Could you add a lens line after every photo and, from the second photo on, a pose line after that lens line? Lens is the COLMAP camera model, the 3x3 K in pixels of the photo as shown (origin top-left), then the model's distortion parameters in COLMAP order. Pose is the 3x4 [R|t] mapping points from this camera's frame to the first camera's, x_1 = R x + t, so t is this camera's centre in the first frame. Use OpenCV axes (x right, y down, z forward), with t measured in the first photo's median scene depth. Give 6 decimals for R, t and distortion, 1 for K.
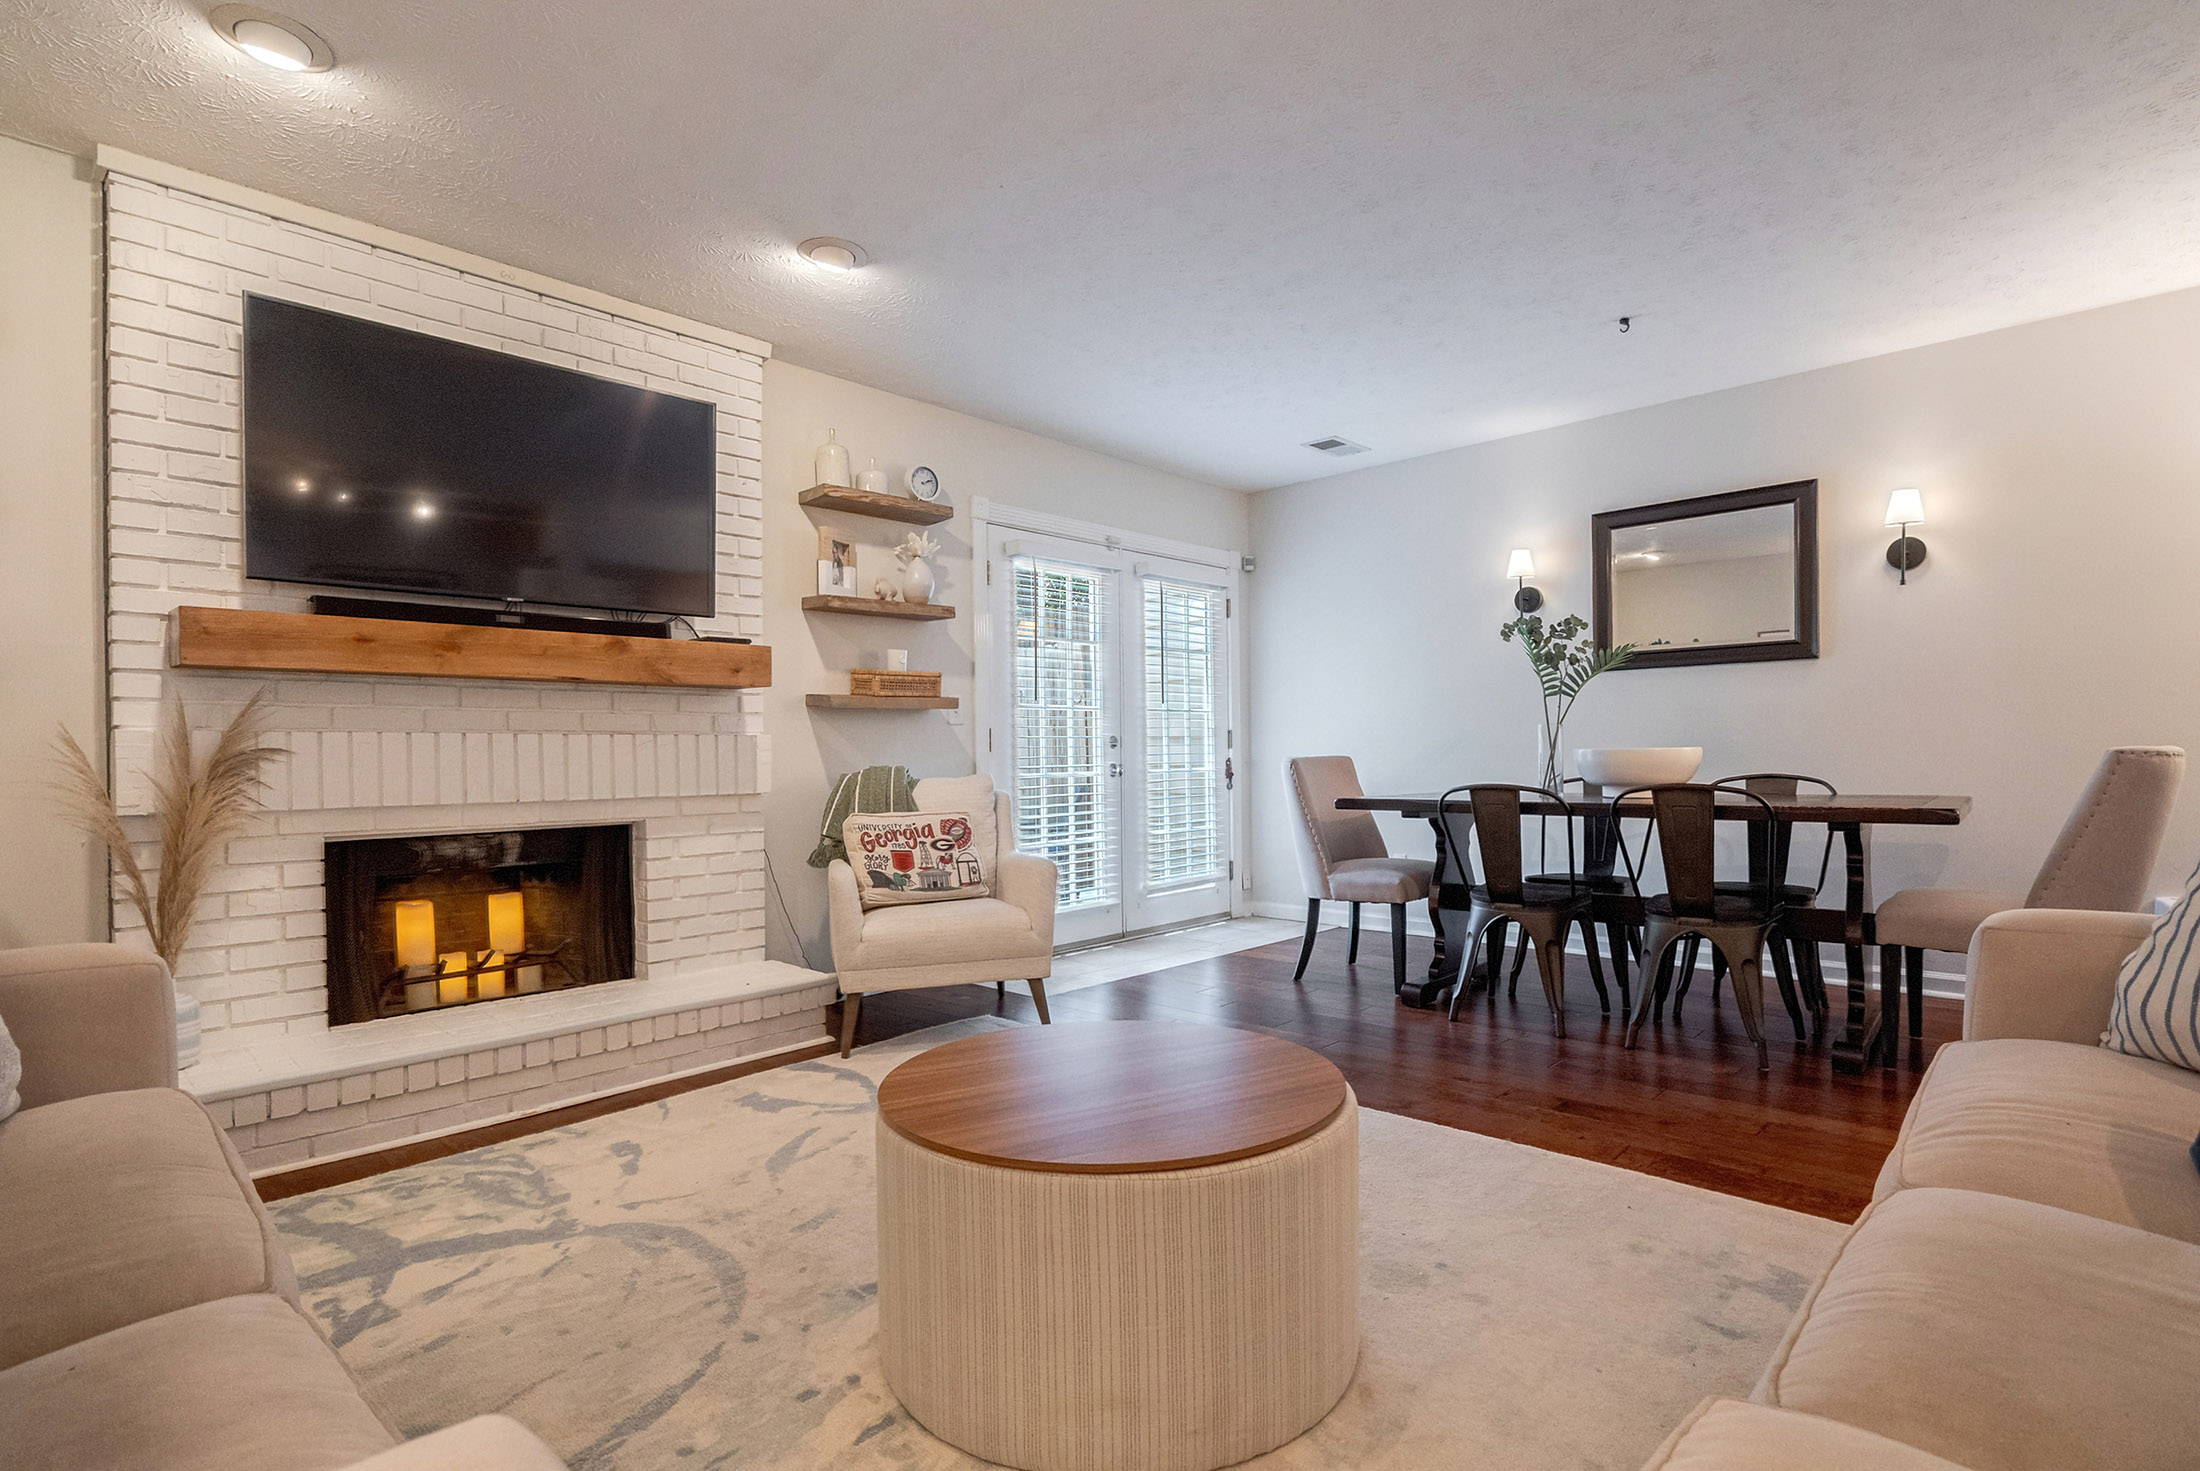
lens RADIAL K [[1077.7, 0, 1119.1], [0, 1077.7, 753.9], [0, 0, 1]] dist [-0.015577, 0.000030]
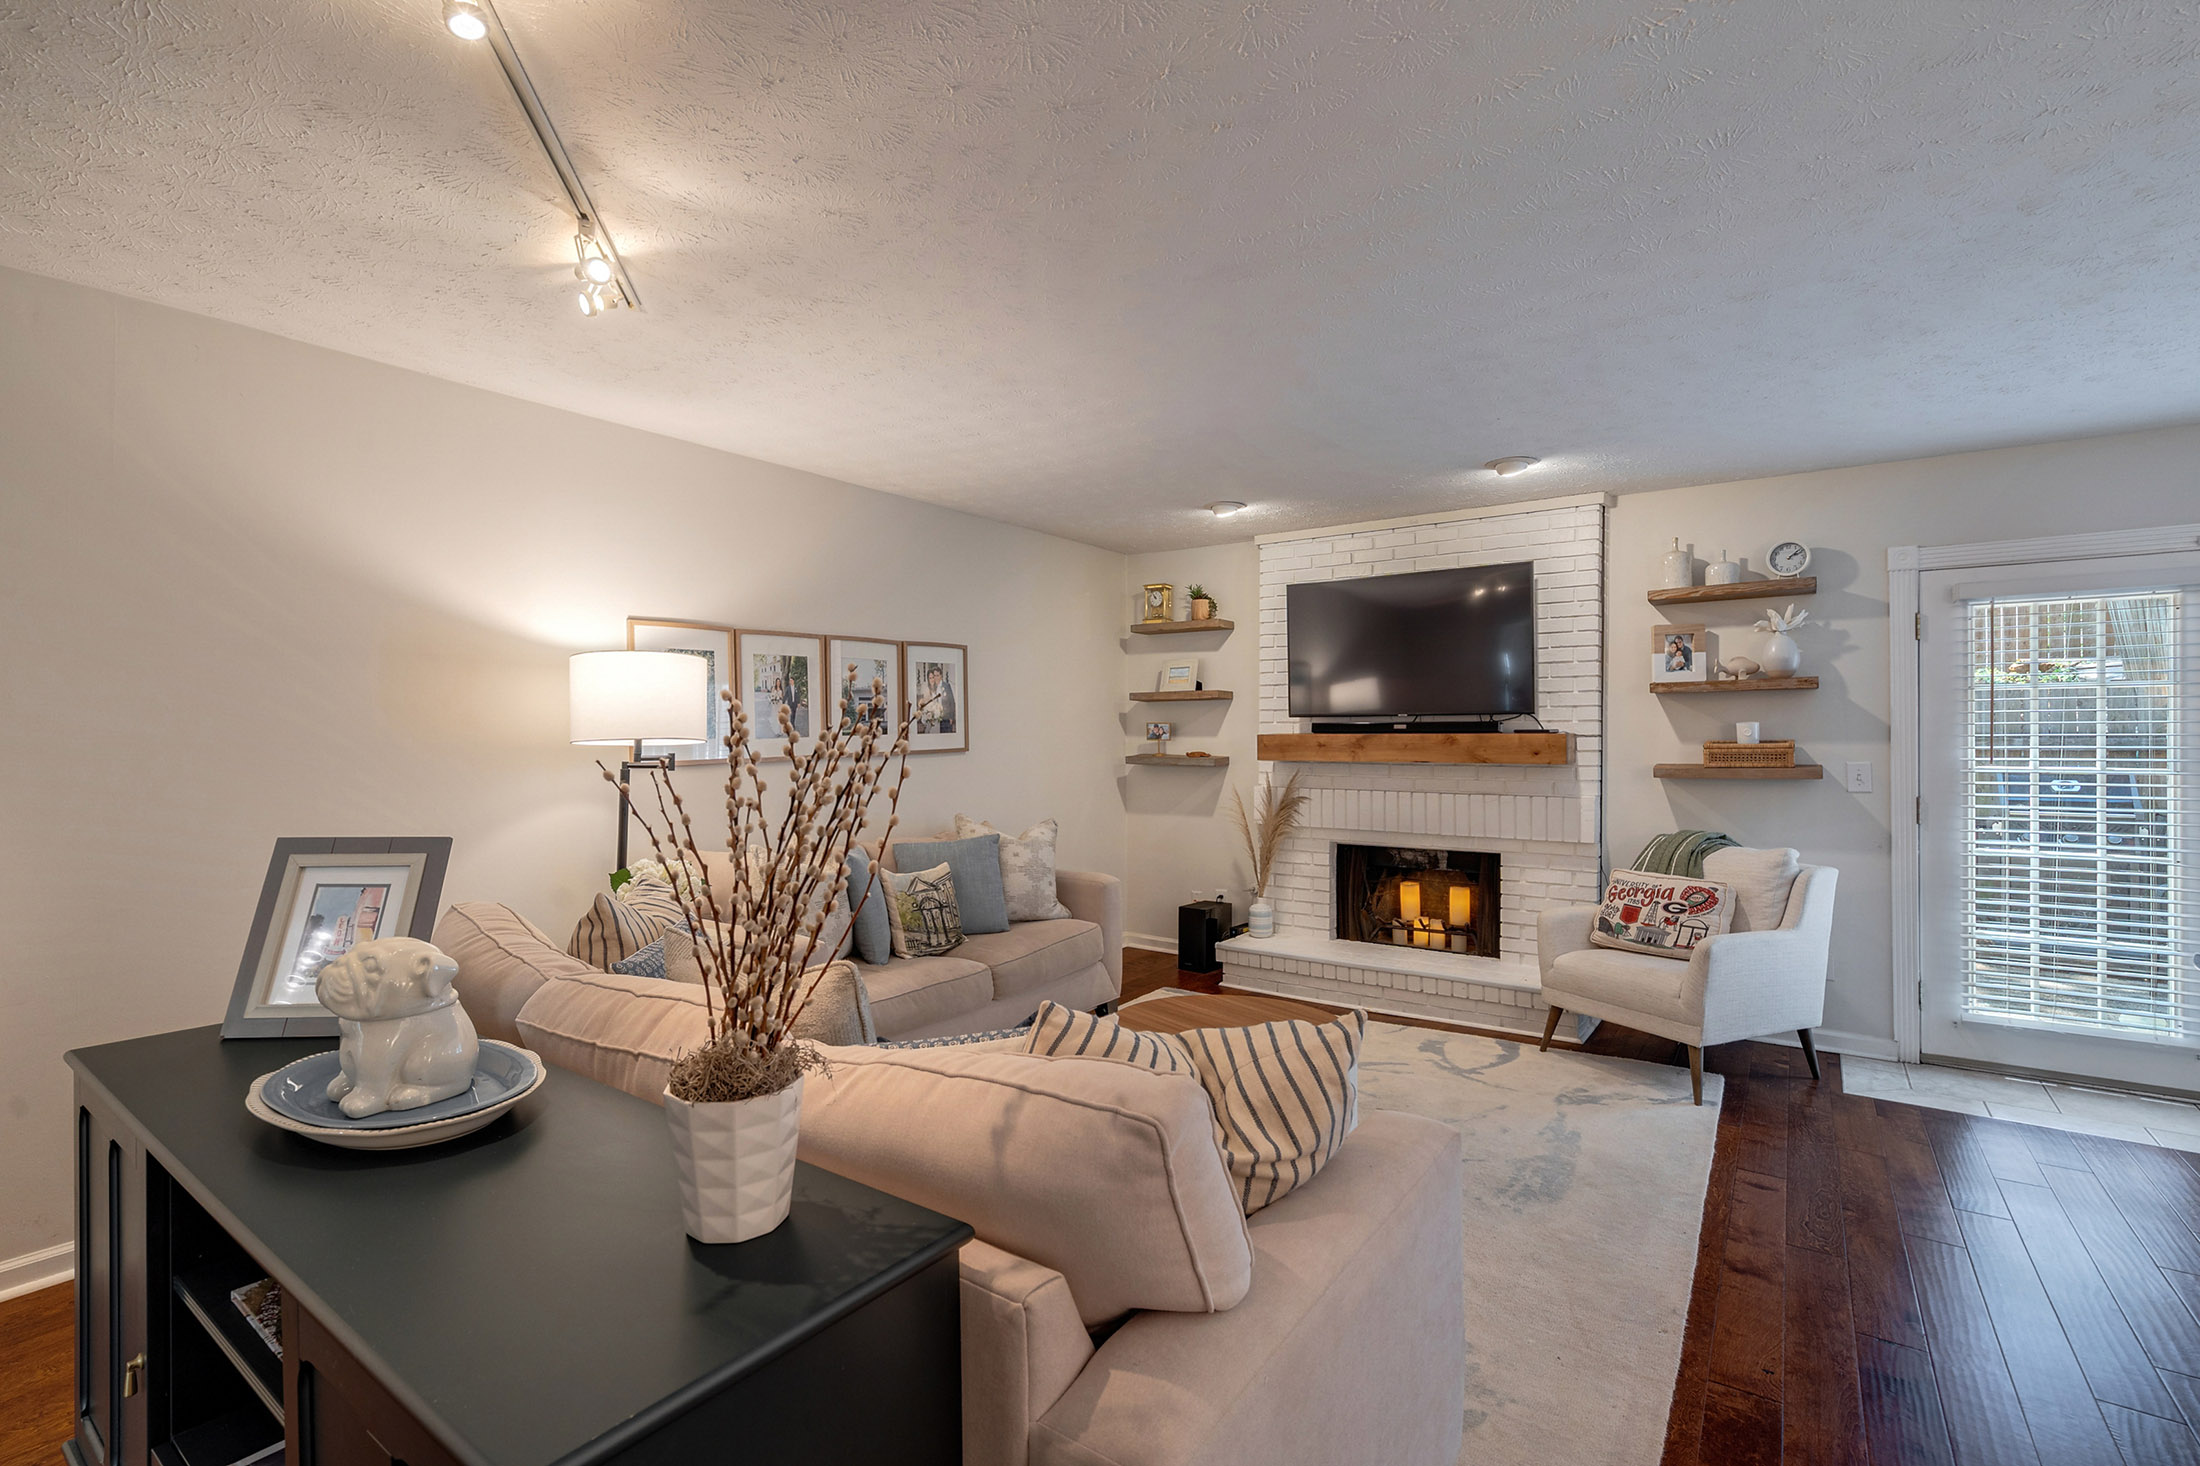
lens RADIAL K [[994.1, 0, 1081.0], [0, 994.1, 731.8], [0, 0, 1]] dist [-0.006678, 0.002849]
pose [[0.122205, 0.008791, -0.992466, 0.708974], [0.000417, 0.999960, 0.008909, -0.098820], [0.992505, -0.001503, 0.122196, 0.222349]]
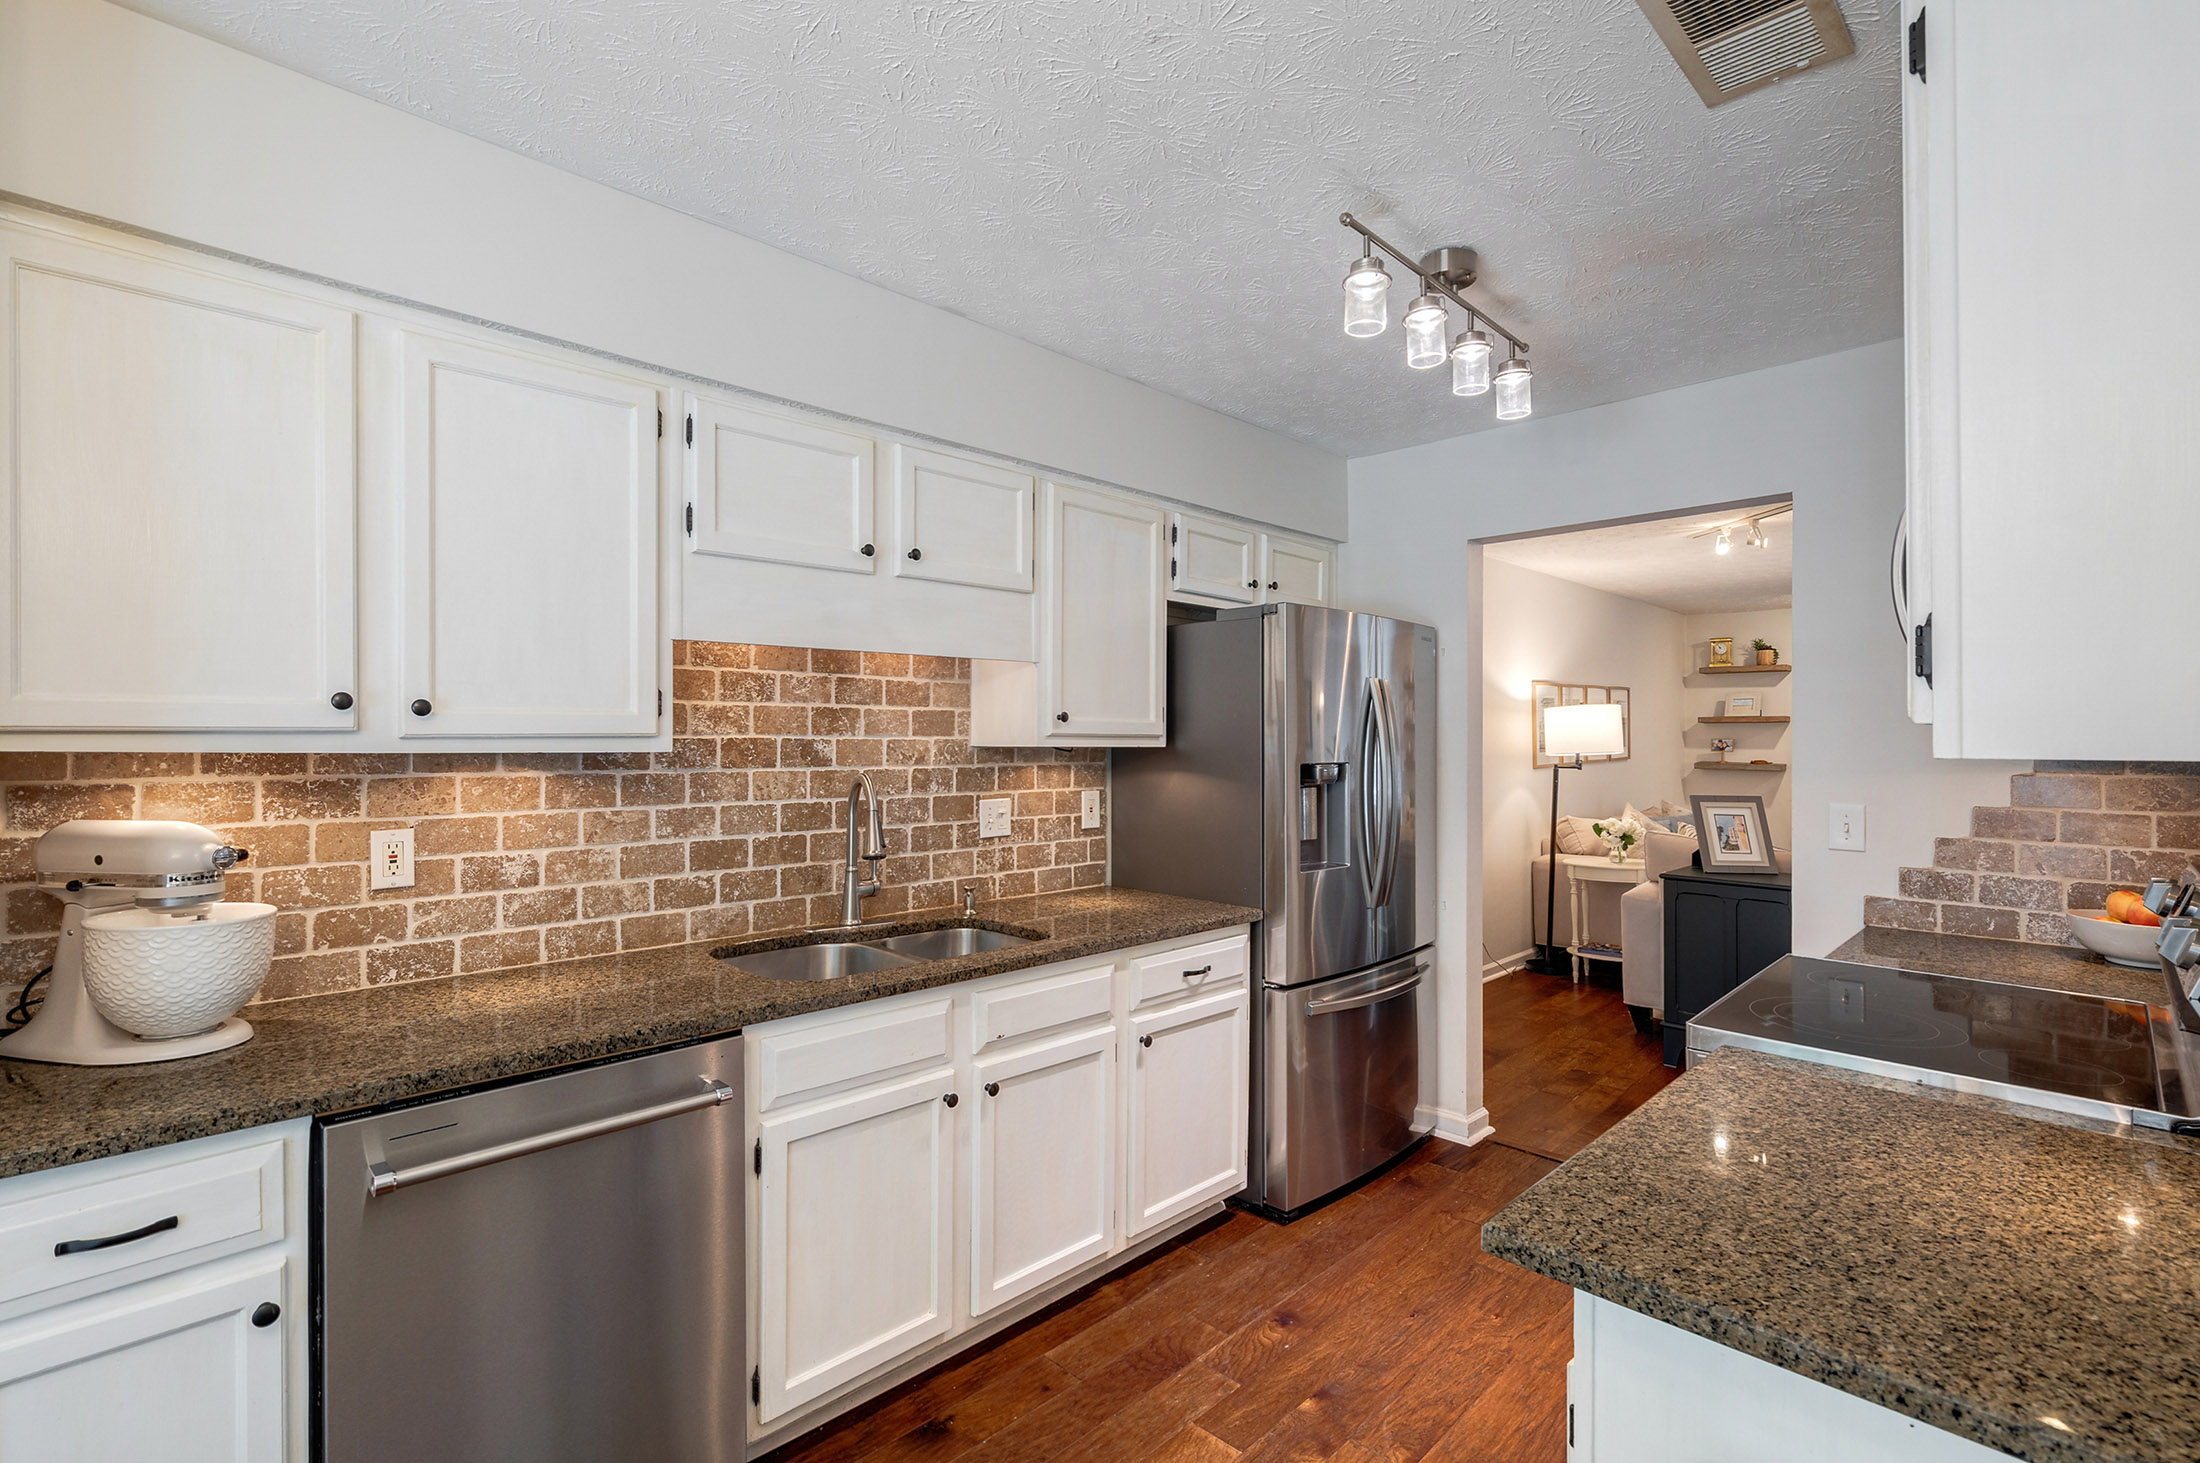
lens RADIAL K [[994.1, 0, 1095.0], [0, 994.1, 734.1], [0, 0, 1]] dist [-0.006678, 0.002849]
pose [[-0.035218, 0.008191, -0.999346, 1.310685], [-0.001560, 0.999965, 0.008251, -0.122707], [0.999378, 0.001850, -0.035204, -0.668202]]
